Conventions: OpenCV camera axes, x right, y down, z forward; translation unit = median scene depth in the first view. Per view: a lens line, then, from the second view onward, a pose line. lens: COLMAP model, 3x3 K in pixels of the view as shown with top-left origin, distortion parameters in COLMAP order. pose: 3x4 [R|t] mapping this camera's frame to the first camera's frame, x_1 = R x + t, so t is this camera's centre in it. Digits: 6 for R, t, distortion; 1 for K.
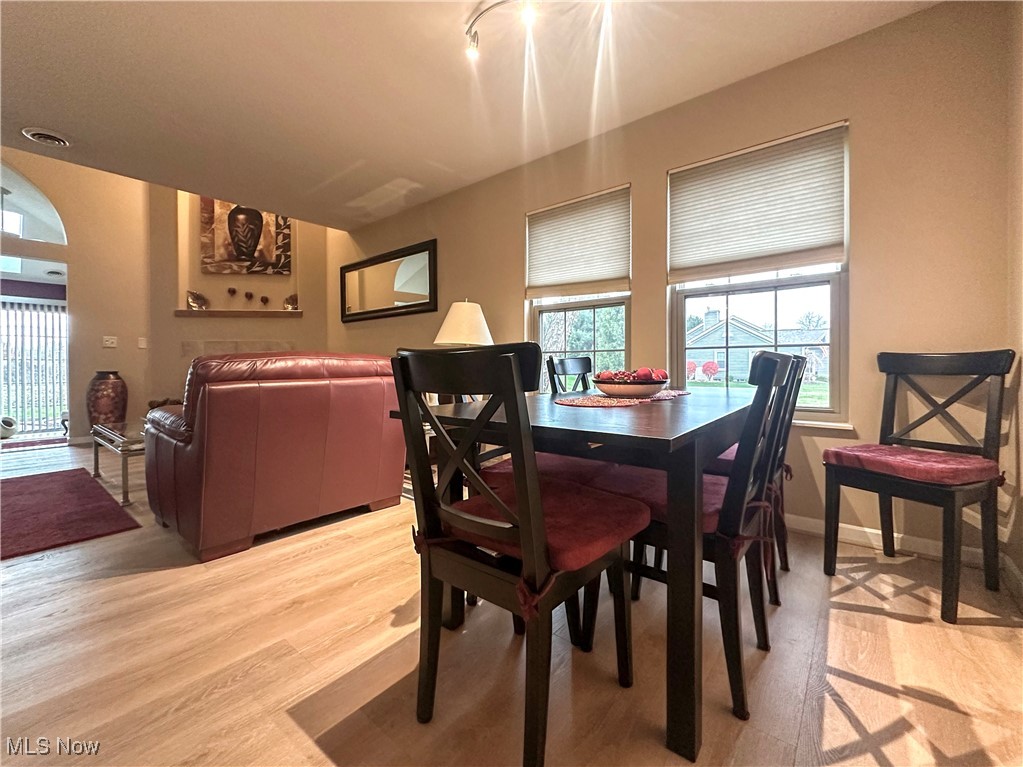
lens RADIAL K [[436.5, 0, 488.3], [0, 436.5, 366.9], [0, 0, 1]] dist [-0.002649, -0.000408]
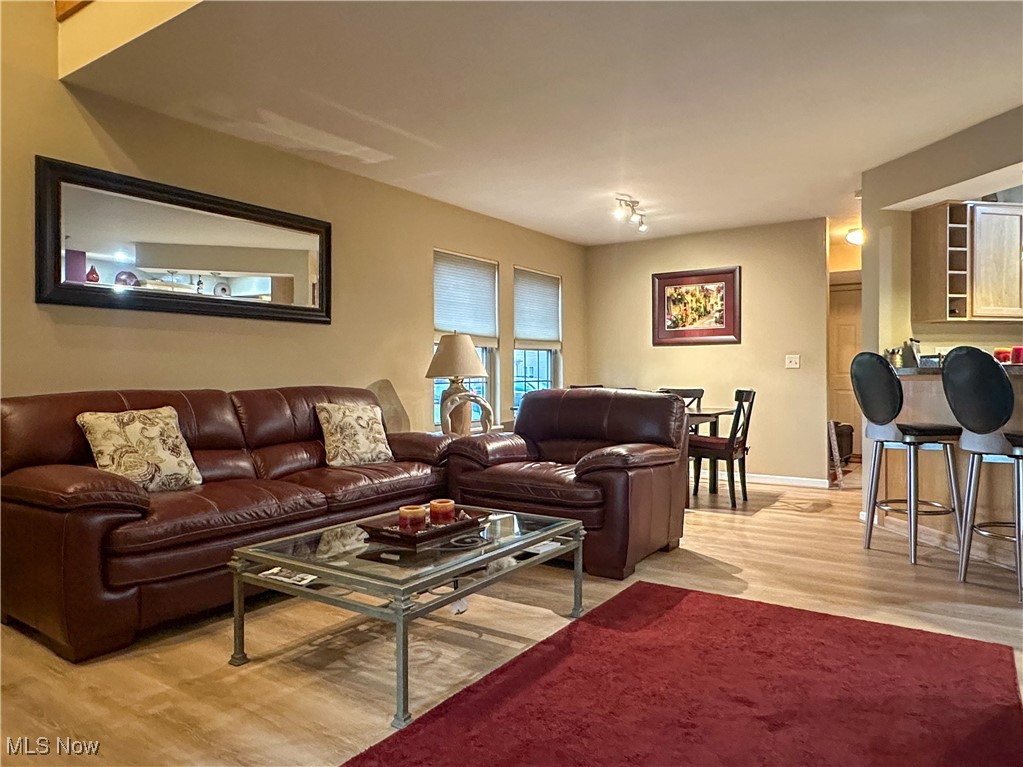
lens RADIAL K [[671.5, 0, 519.4], [0, 671.5, 382.1], [0, 0, 1]] dist [-0.000138, 0.001111]
pose [[-0.112834, -0.008716, 0.993576, -0.920309], [0.003246, 0.999953, 0.009141, -0.030756], [-0.993609, 0.004256, -0.112800, 0.600429]]
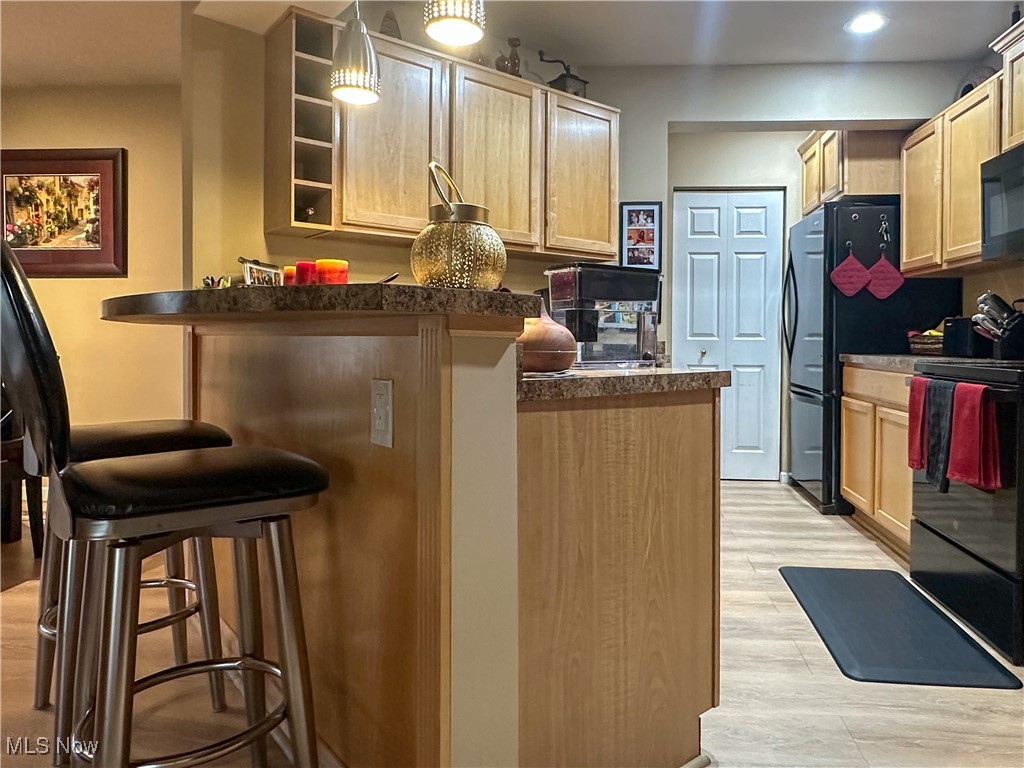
lens RADIAL K [[673.3, 0, 562.7], [0, 673.3, 344.4], [0, 0, 1]] dist [0.002687, -0.000630]
pose [[-0.594358, -0.011096, 0.804124, -0.649273], [-0.005408, 0.999937, 0.009800, -0.023442], [-0.804183, 0.001476, -0.594380, 0.133093]]
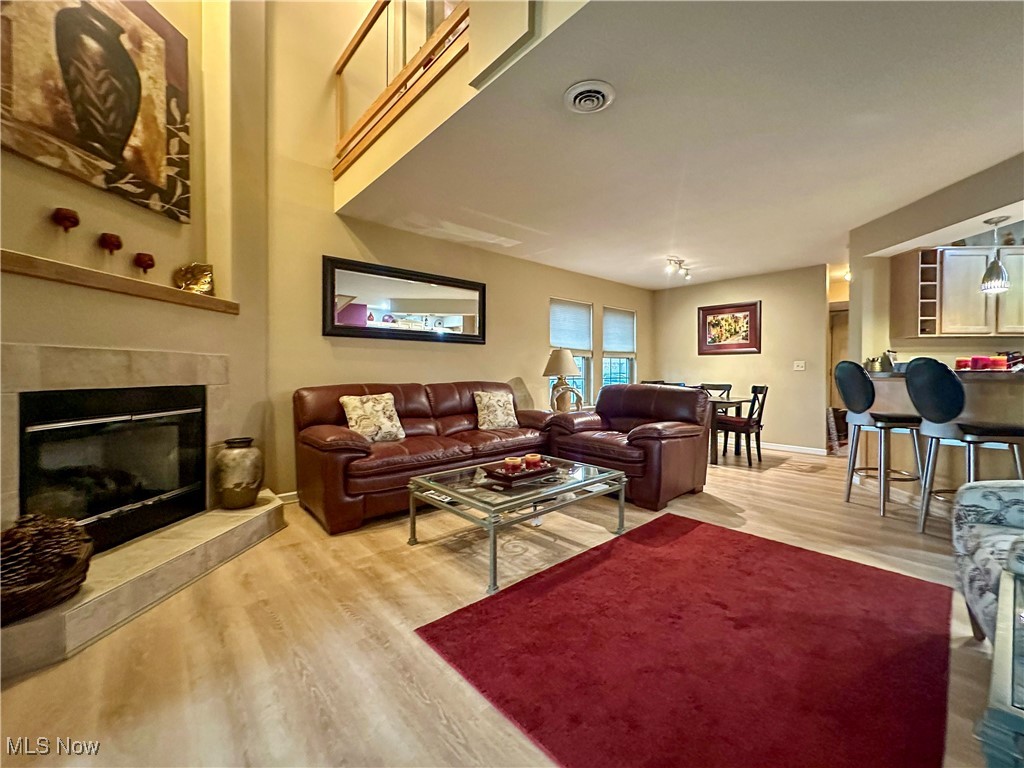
lens RADIAL K [[412.5, 0, 530.5], [0, 412.5, 378.1], [0, 0, 1]] dist [-0.000621, -0.000006]
pose [[0.111623, -0.013792, 0.993655, -0.910417], [-0.001114, 0.999901, 0.014004, -0.037468], [-0.993750, -0.002671, 0.111597, 0.549660]]
